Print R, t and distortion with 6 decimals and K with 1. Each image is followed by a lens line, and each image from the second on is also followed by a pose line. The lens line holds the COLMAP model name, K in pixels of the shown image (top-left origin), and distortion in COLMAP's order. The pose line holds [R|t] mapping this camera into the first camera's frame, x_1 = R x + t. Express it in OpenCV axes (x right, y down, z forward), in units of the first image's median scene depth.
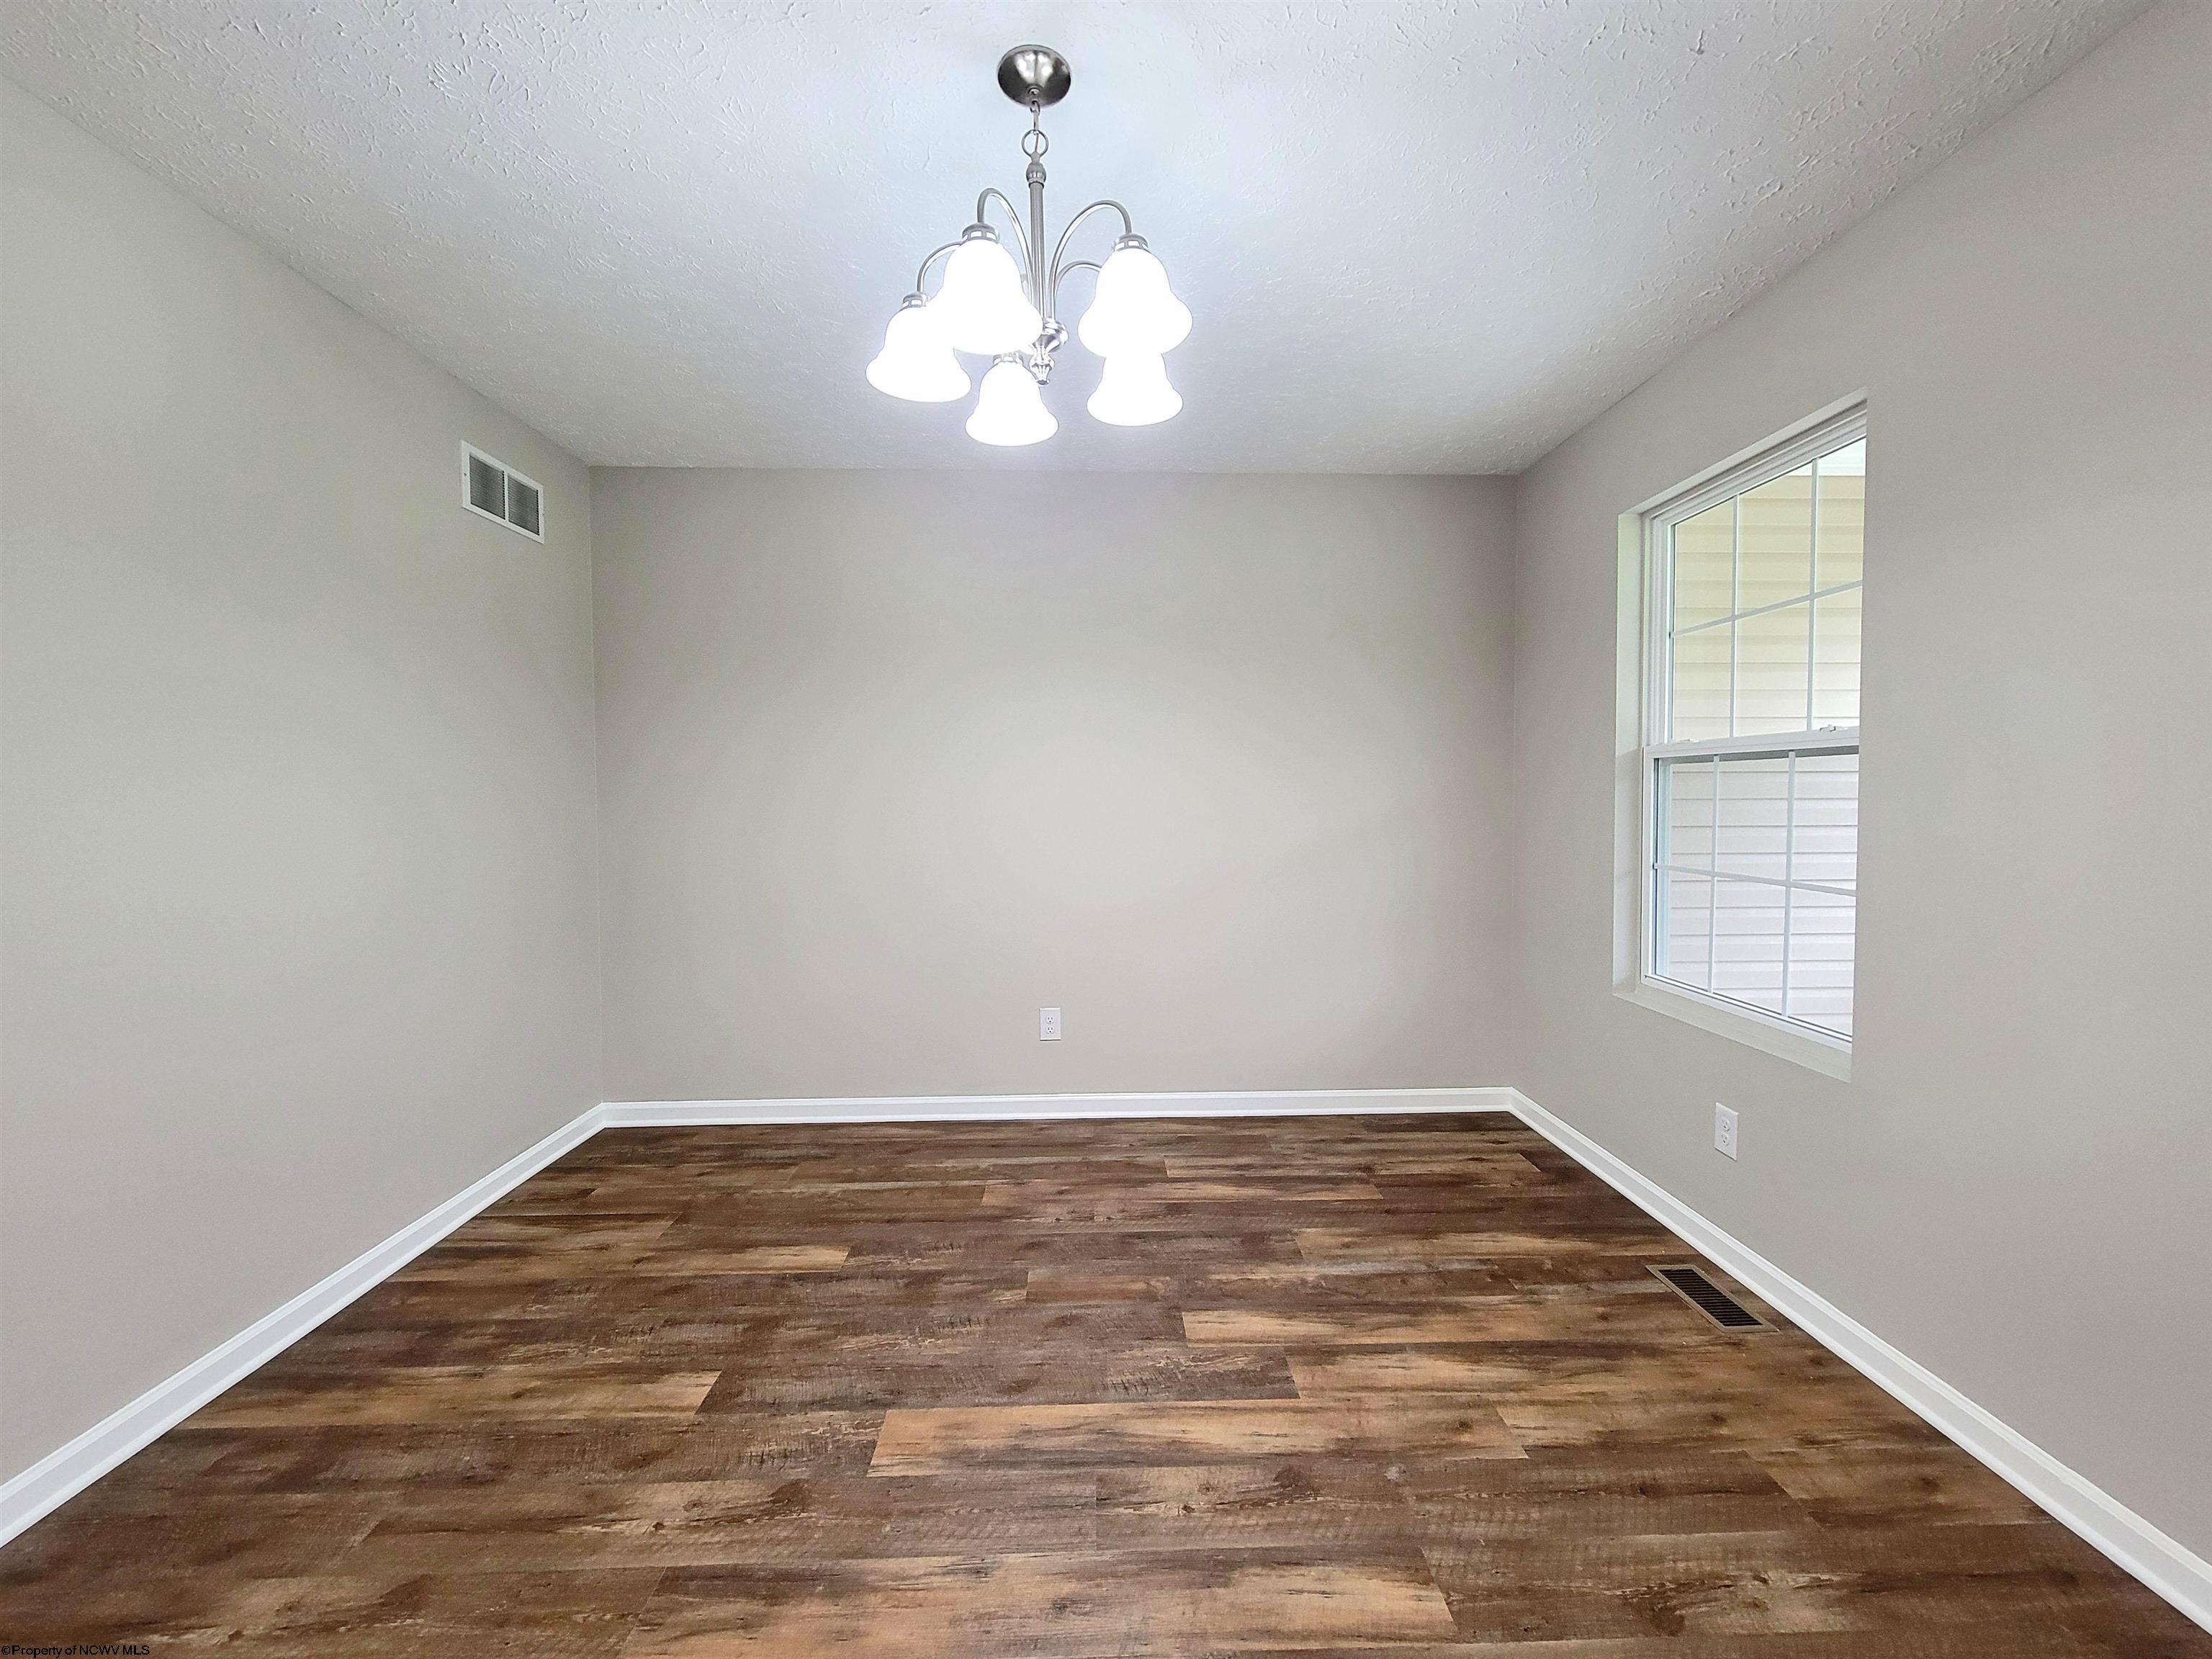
lens RADIAL K [[902.2, 0, 1118.7], [0, 902.2, 824.1], [0, 0, 1]] dist [0.005659, -0.002707]
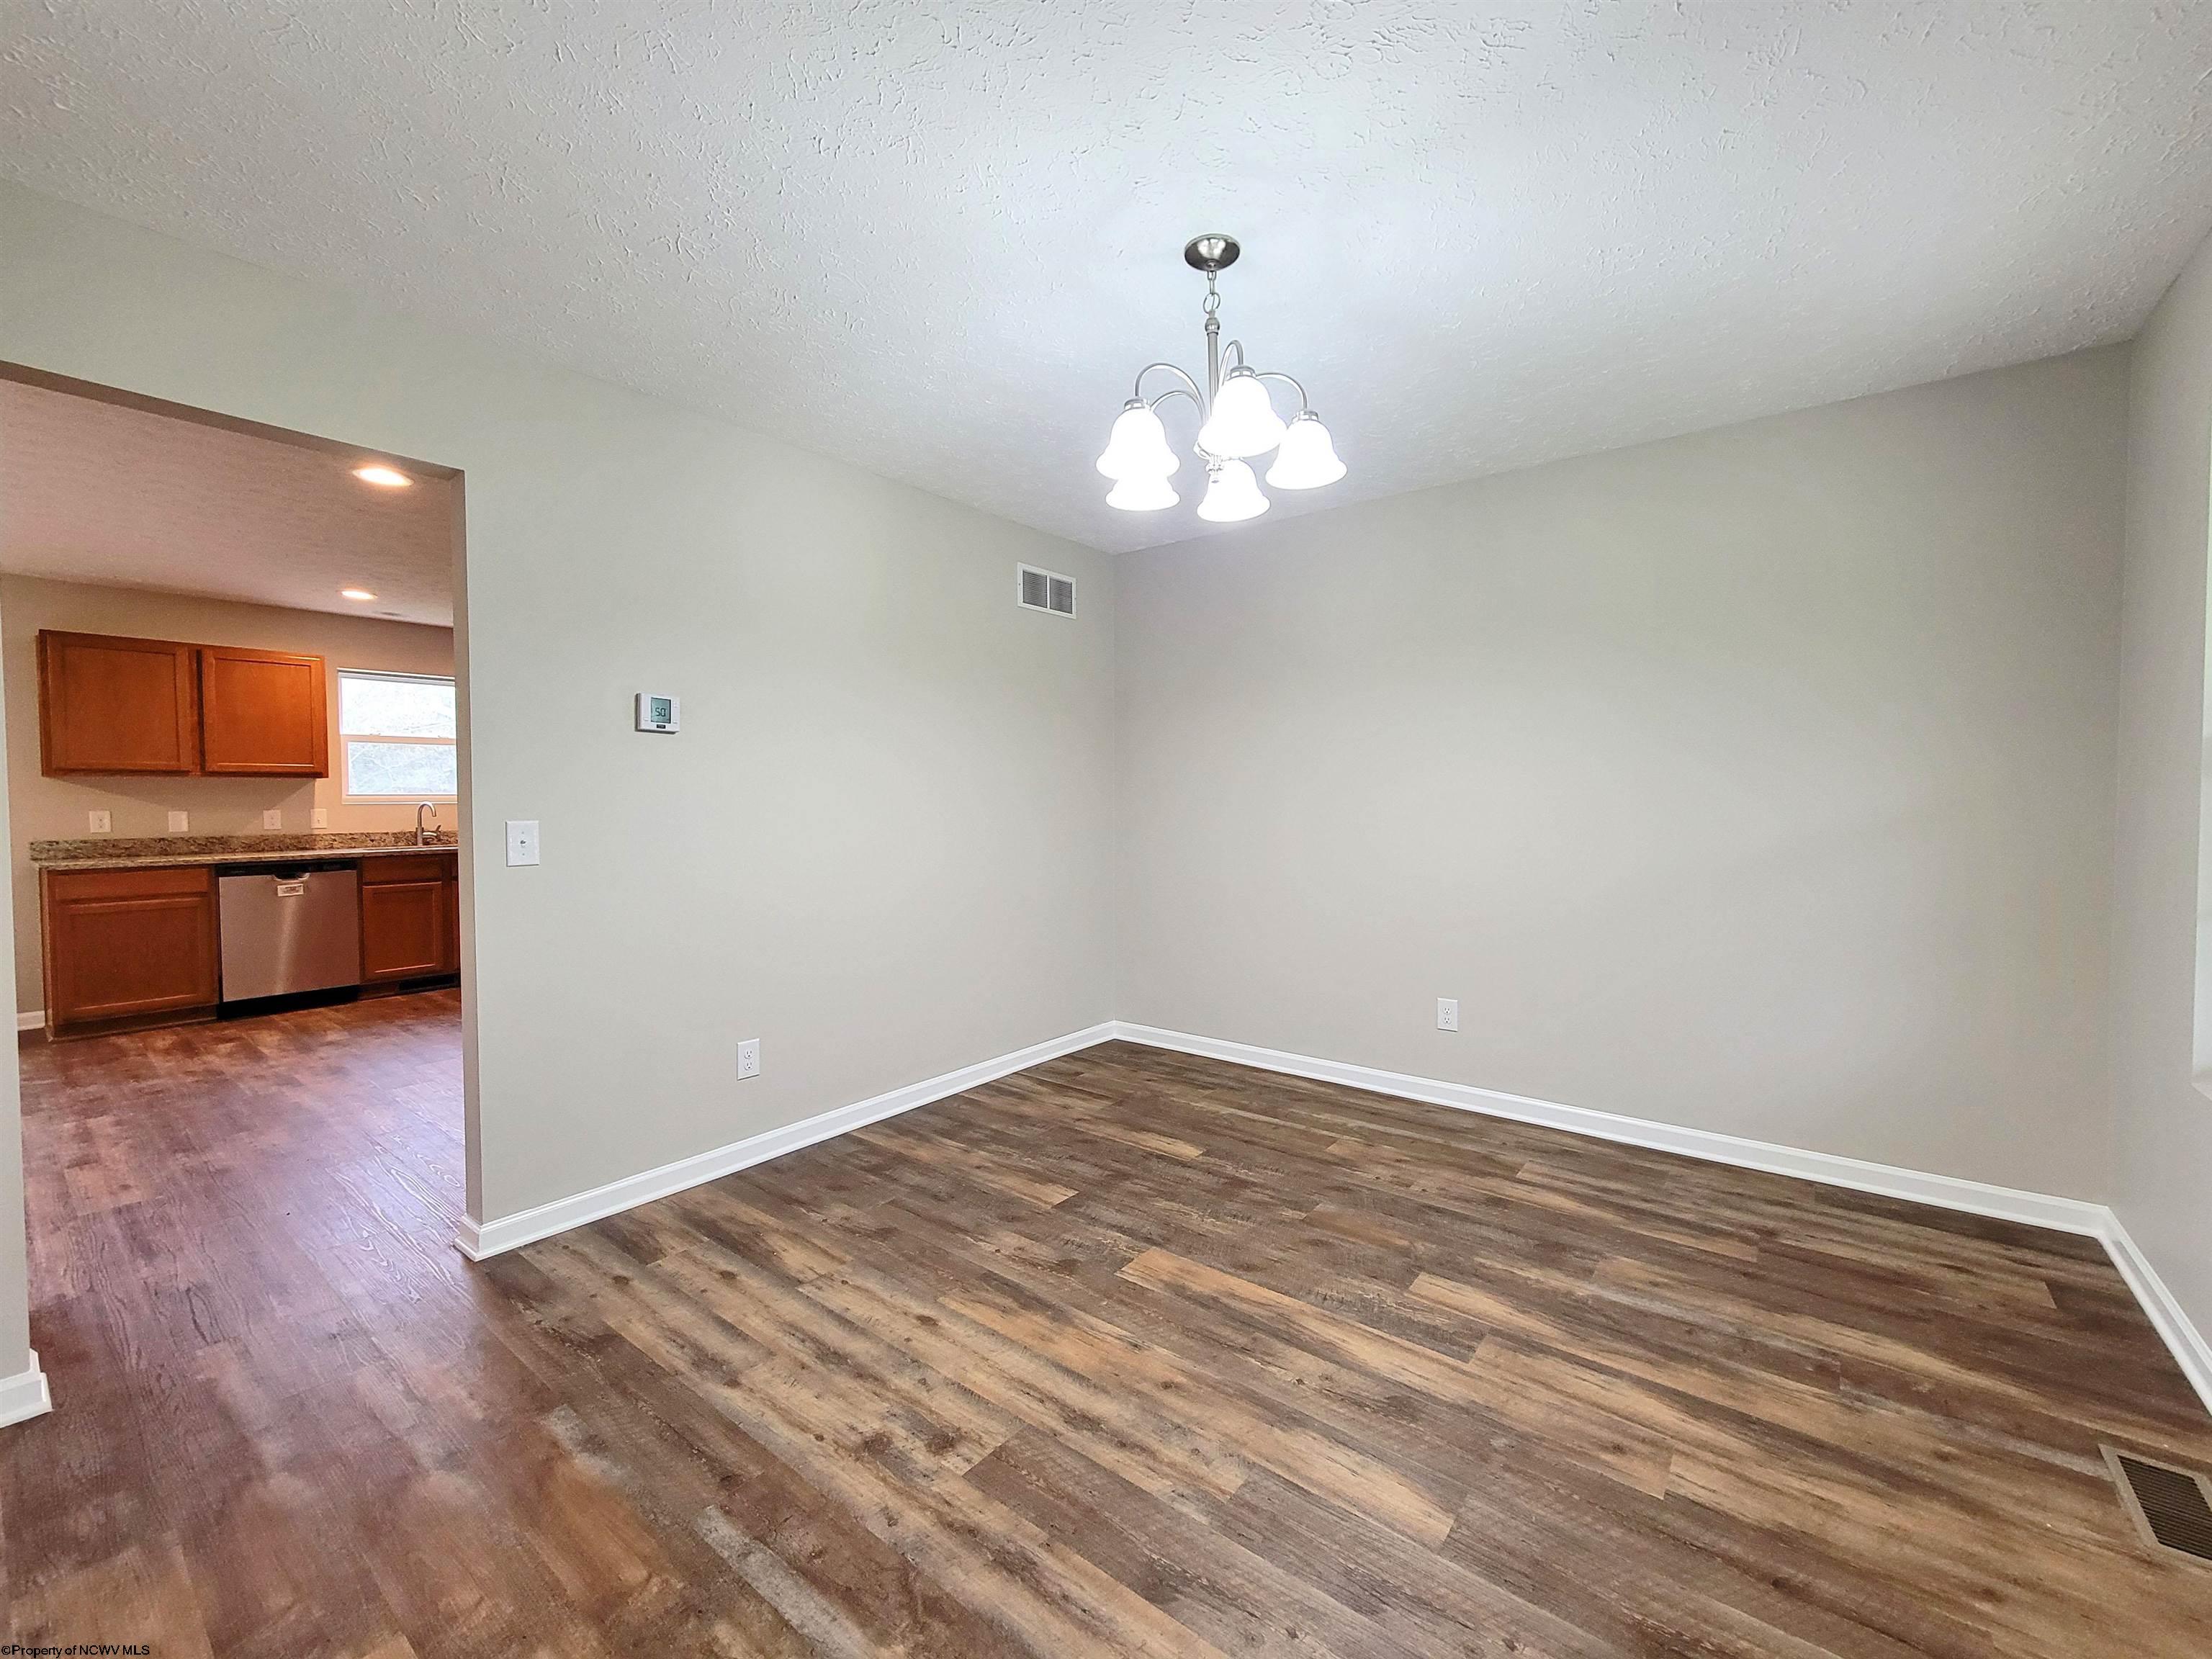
lens RADIAL K [[902.2, 0, 1118.7], [0, 902.2, 824.1], [0, 0, 1]] dist [0.005659, -0.002707]
pose [[0.767685, 0.020123, -0.640511, 0.469016], [-0.019553, 0.999777, 0.007974, 0.001914], [0.640528, 0.006403, 0.767908, -0.068222]]
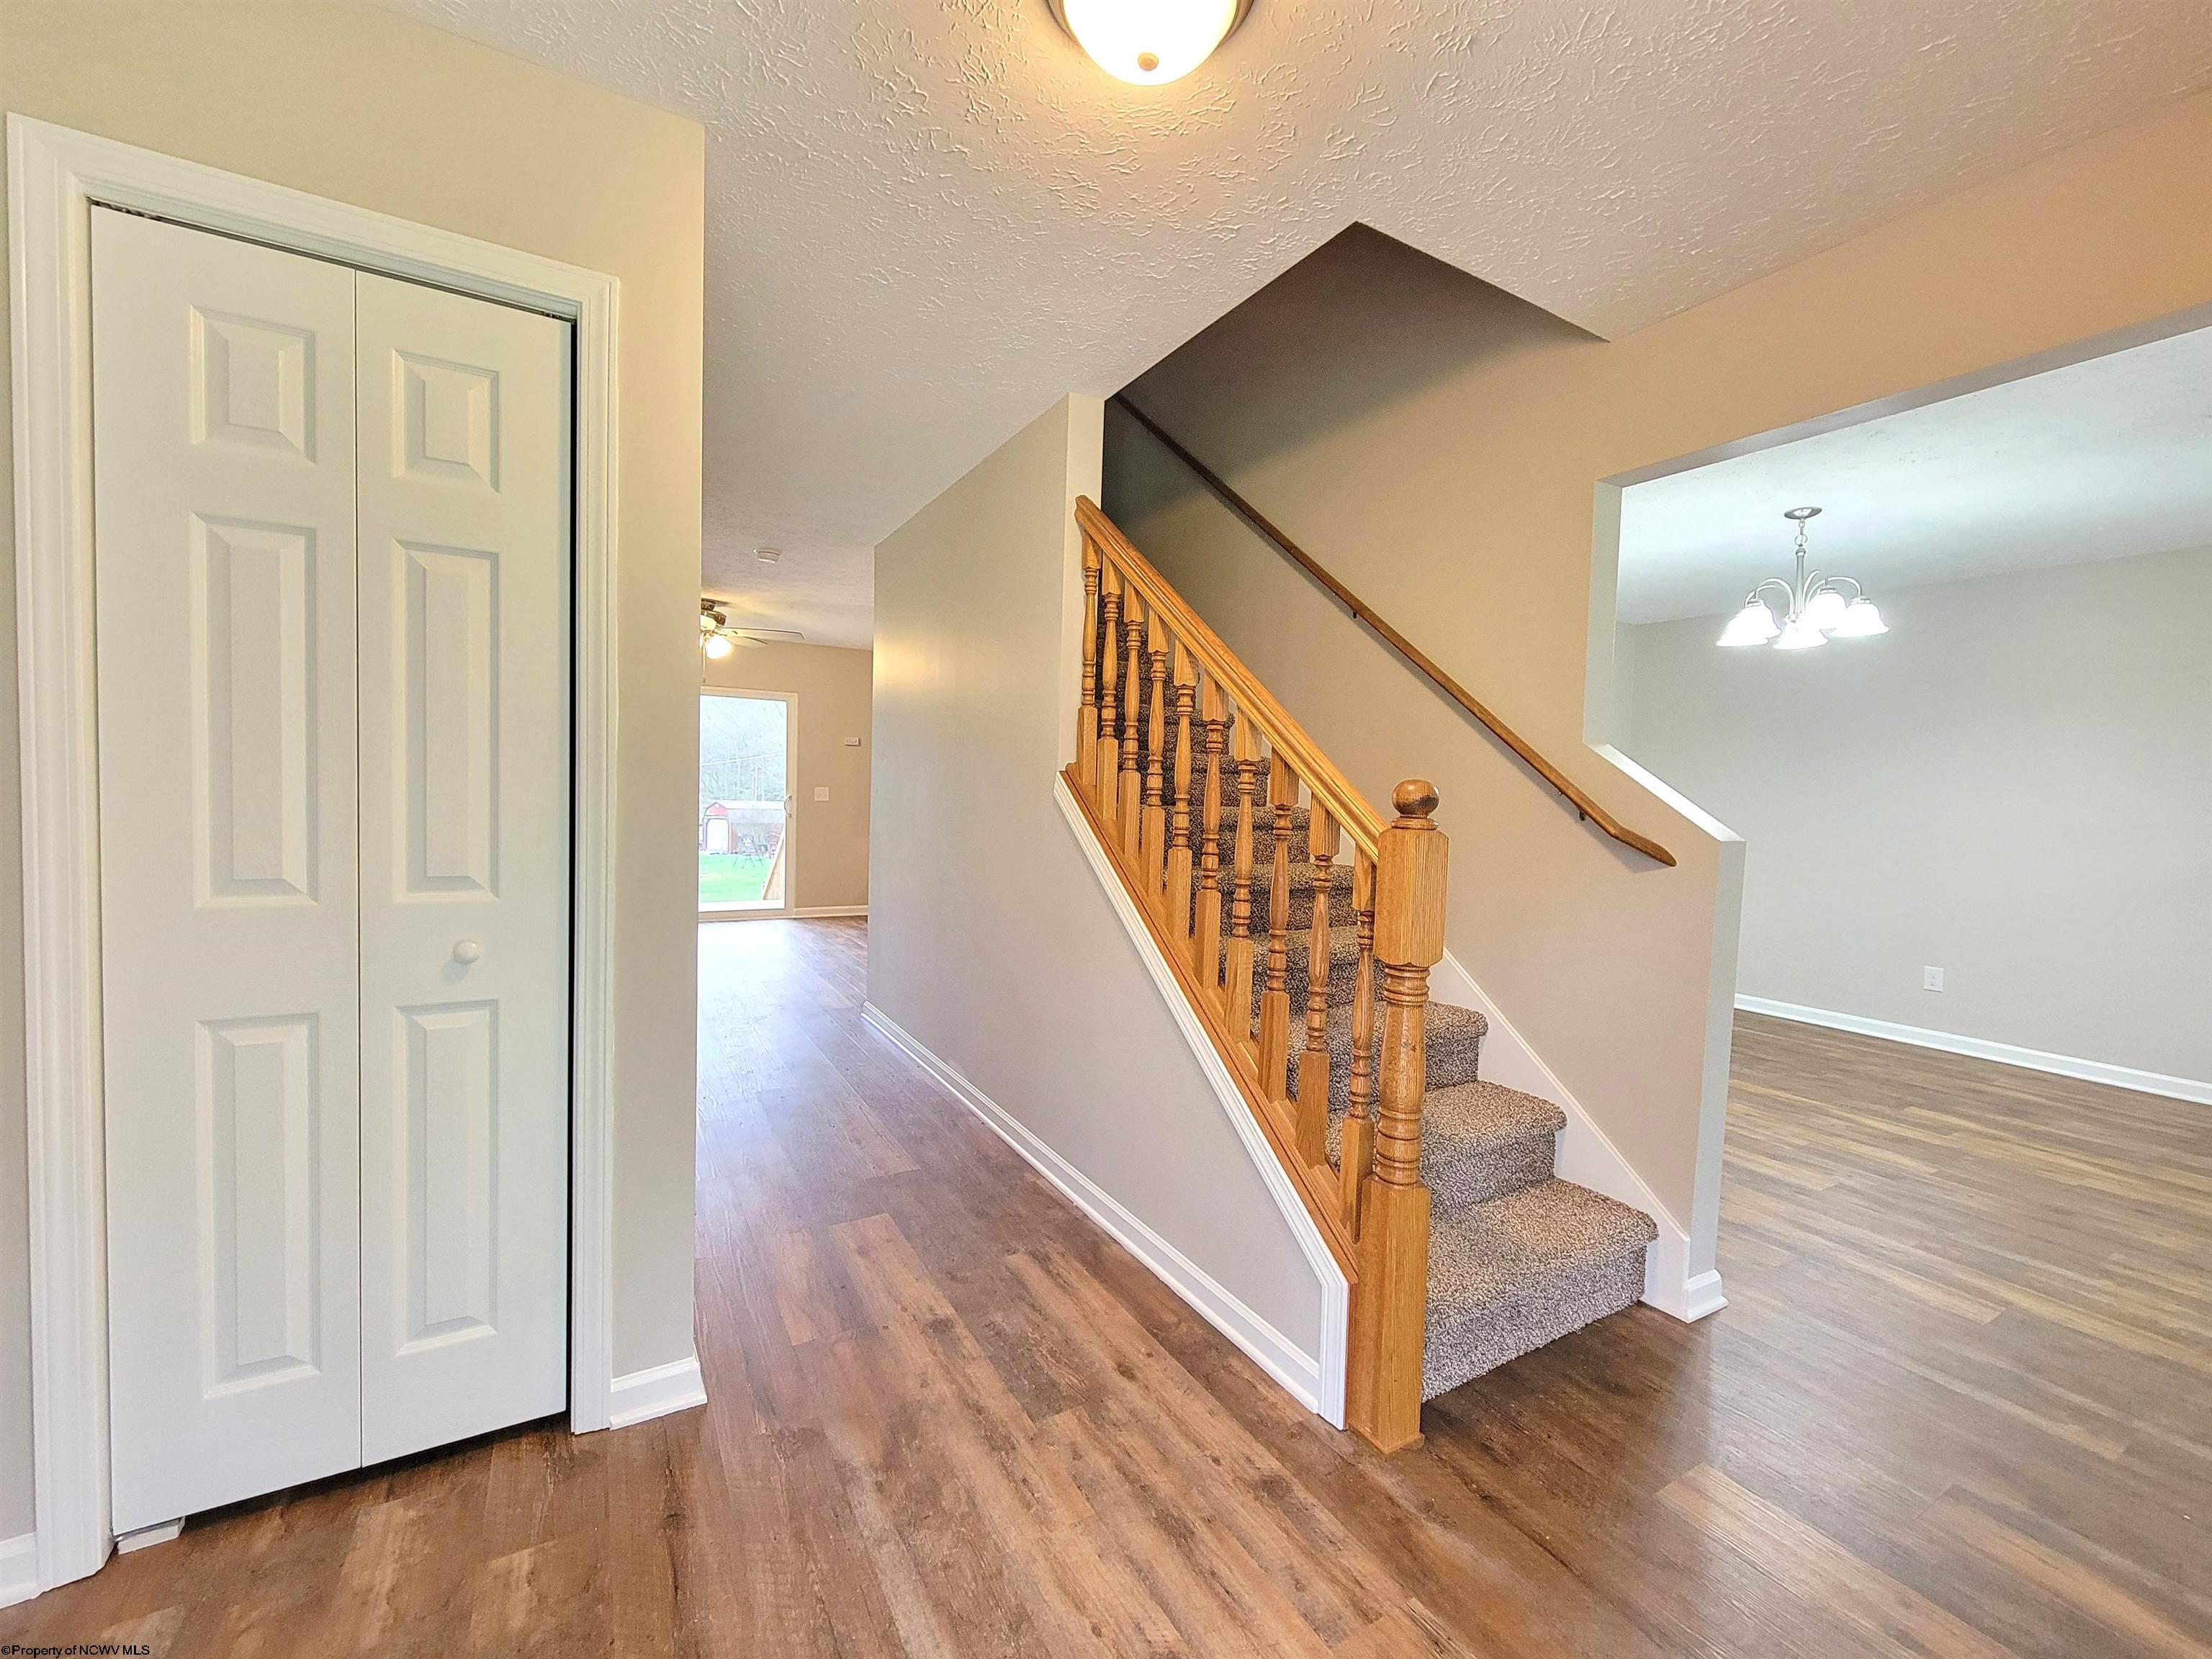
lens RADIAL K [[902.2, 0, 1118.7], [0, 902.2, 824.1], [0, 0, 1]] dist [0.005659, -0.002707]
pose [[0.475748, 0.049384, -0.878194, 0.845546], [-0.057962, 0.998013, 0.024722, 0.037578], [0.877670, 0.039140, 0.477665, -1.205539]]
